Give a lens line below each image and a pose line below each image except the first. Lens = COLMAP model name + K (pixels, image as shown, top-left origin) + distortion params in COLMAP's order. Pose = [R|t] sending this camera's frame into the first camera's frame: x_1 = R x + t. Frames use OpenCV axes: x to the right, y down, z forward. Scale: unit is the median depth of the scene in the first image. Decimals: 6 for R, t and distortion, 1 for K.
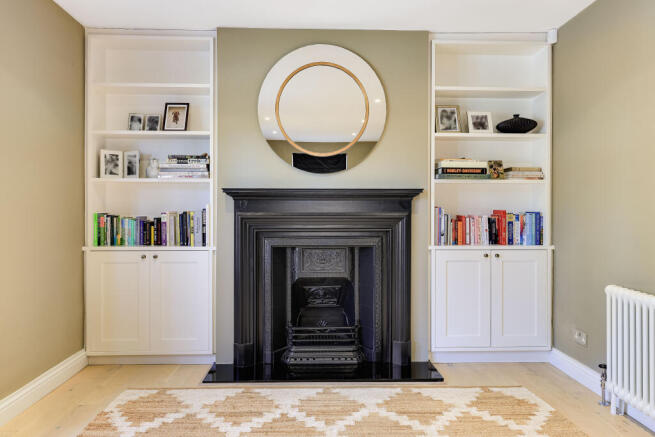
lens RADIAL K [[456.3, 0, 326.3], [0, 456.3, 197.1], [0, 0, 1]] dist [0.004155, -0.000102]
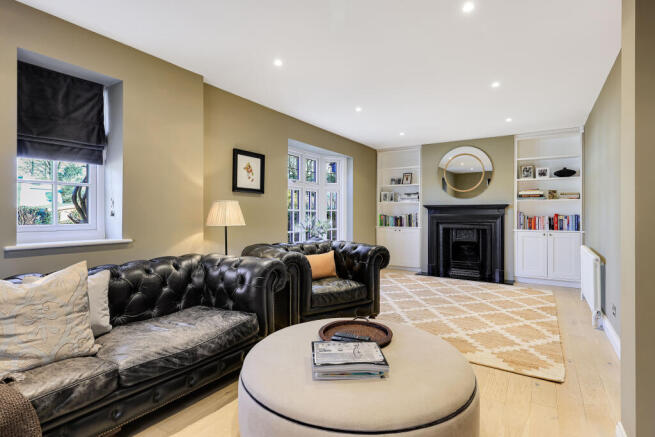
lens RADIAL K [[333.9, 0, 327.0], [0, 333.9, 215.6], [0, 0, 1]] dist [-0.001065, 0.000945]
pose [[0.824120, 0.003524, -0.566405, 0.396714], [0.000714, 0.999973, 0.007261, 0.026602], [0.566415, -0.006388, 0.824095, -0.889406]]
